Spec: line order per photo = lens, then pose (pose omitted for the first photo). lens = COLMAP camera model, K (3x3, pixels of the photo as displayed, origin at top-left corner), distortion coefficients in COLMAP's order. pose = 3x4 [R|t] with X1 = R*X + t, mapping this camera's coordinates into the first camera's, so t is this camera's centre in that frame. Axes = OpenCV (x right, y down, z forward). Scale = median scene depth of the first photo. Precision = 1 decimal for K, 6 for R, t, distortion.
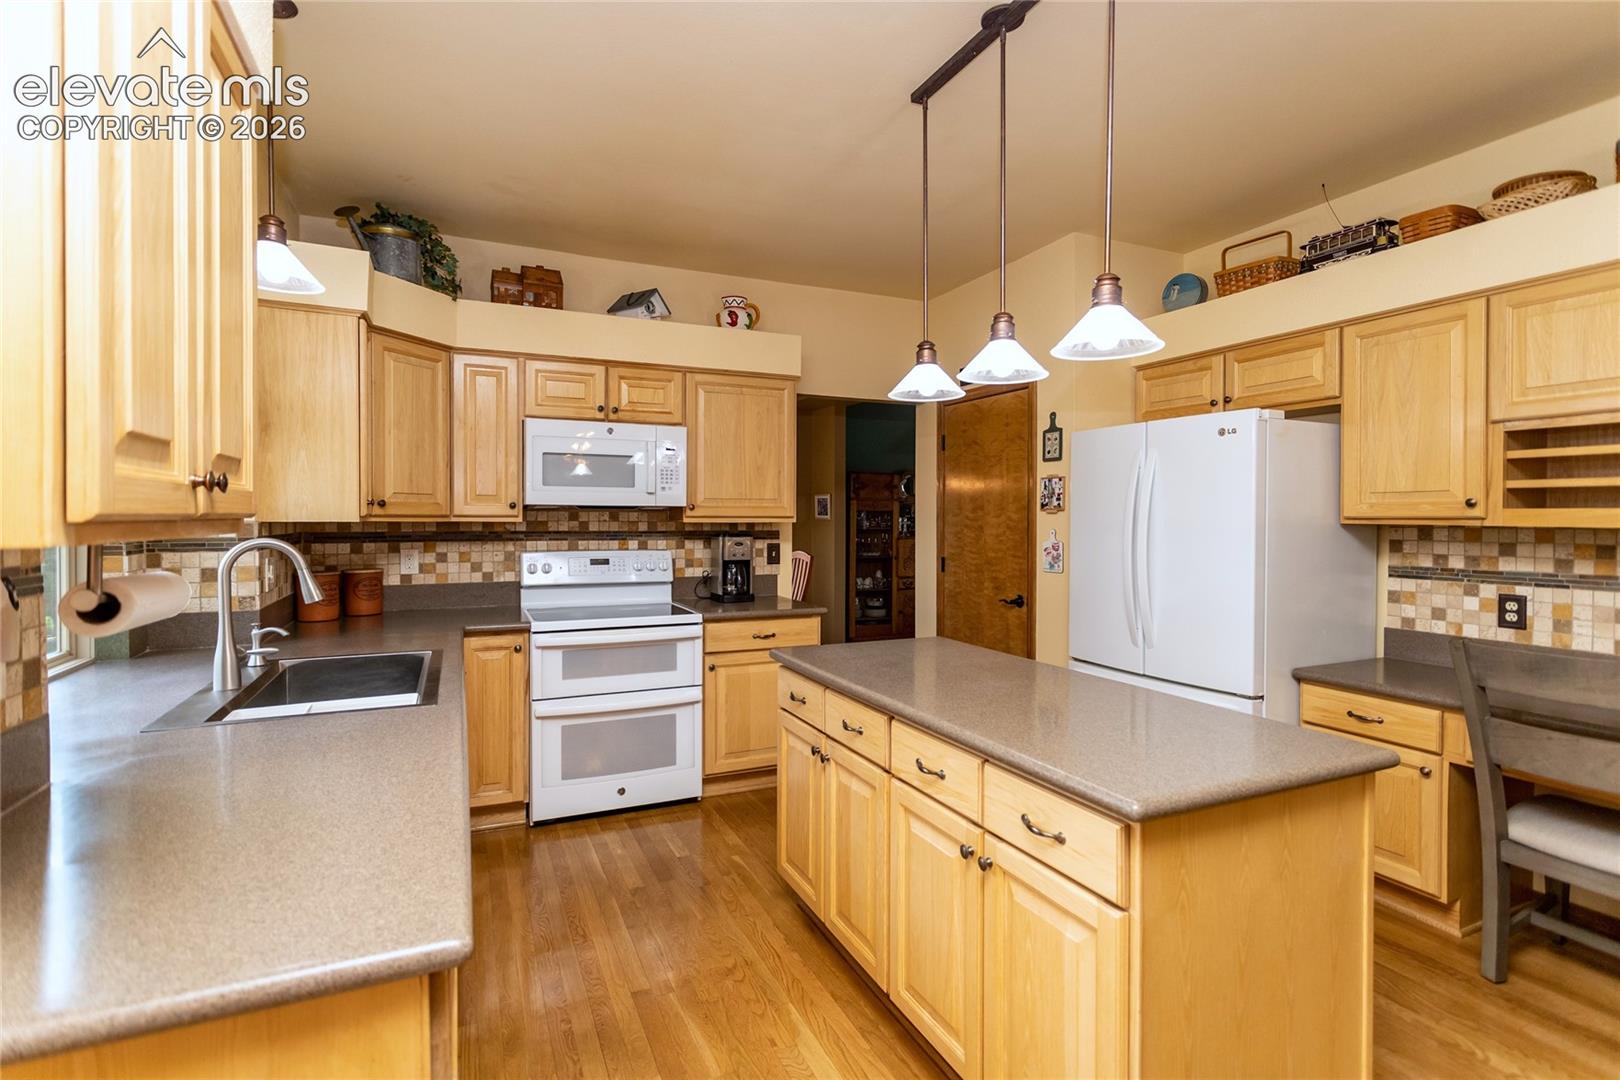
lens RADIAL K [[787.4, 0, 815.8], [0, 787.4, 498.7], [0, 0, 1]] dist [0.001669, 0.000788]
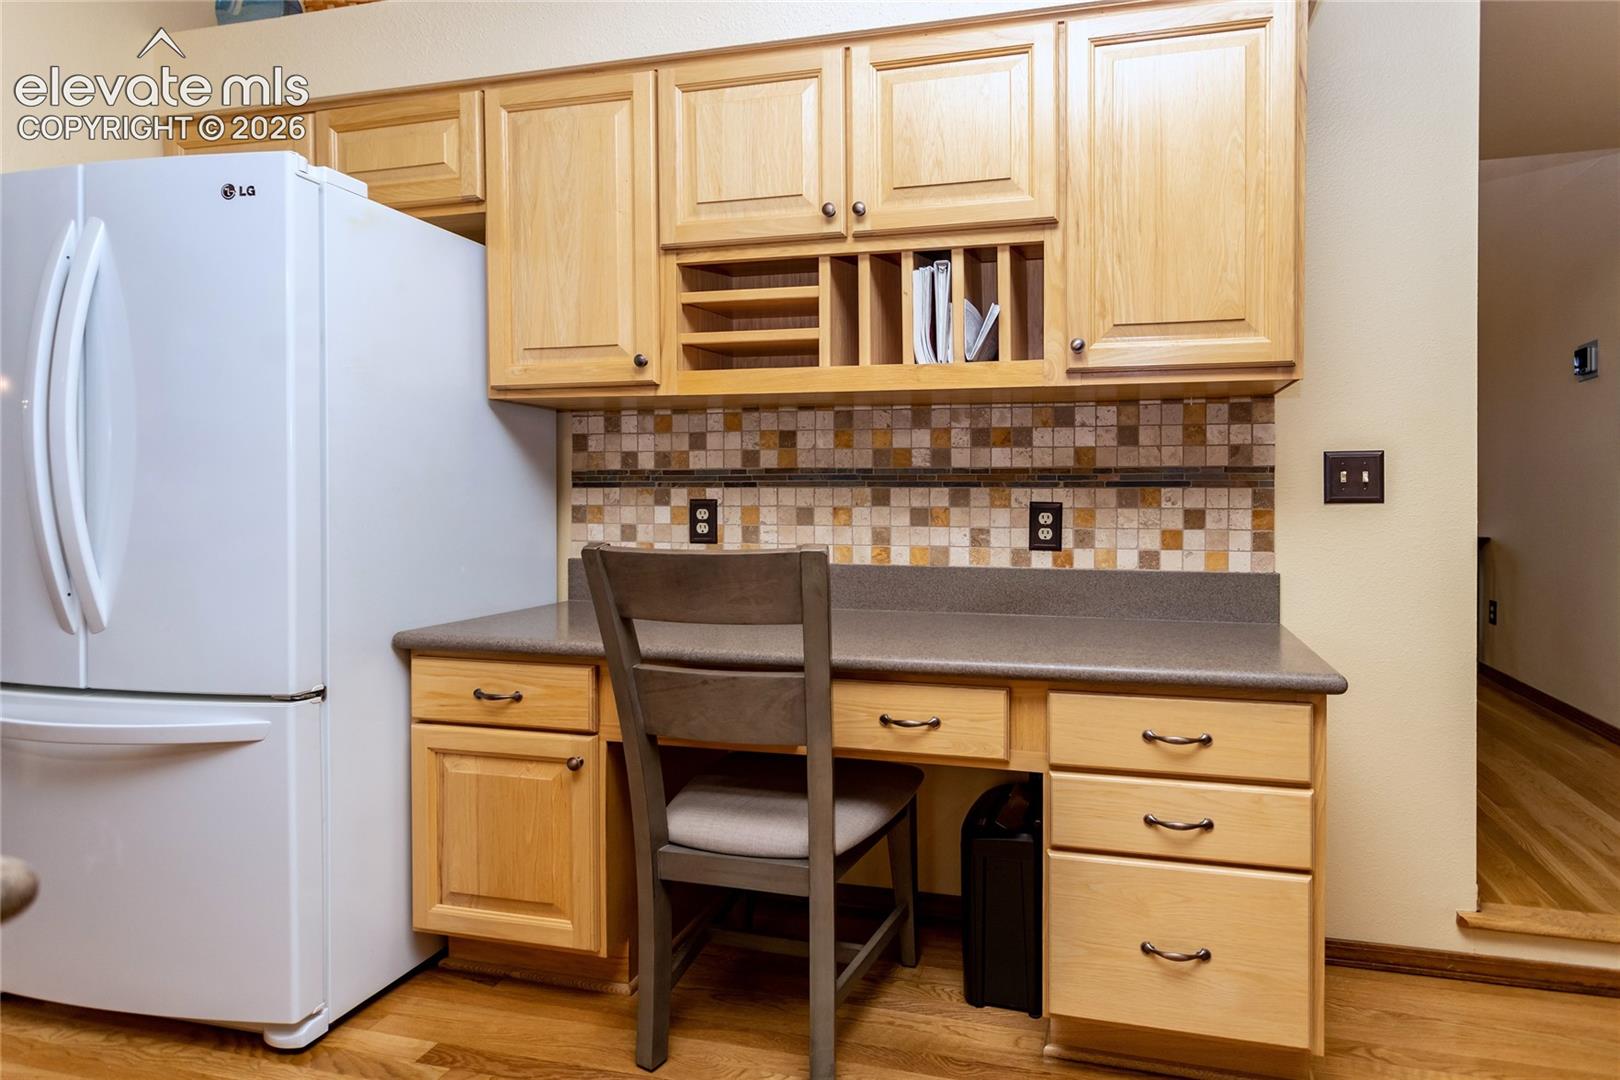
lens RADIAL K [[787.4, 0, 815.8], [0, 787.4, 498.7], [0, 0, 1]] dist [0.001669, 0.000788]
pose [[0.731893, -0.016843, 0.681211, 0.442606], [0.014996, 0.999850, 0.008609, 0.117030], [-0.681254, 0.003915, 0.732036, 0.364179]]
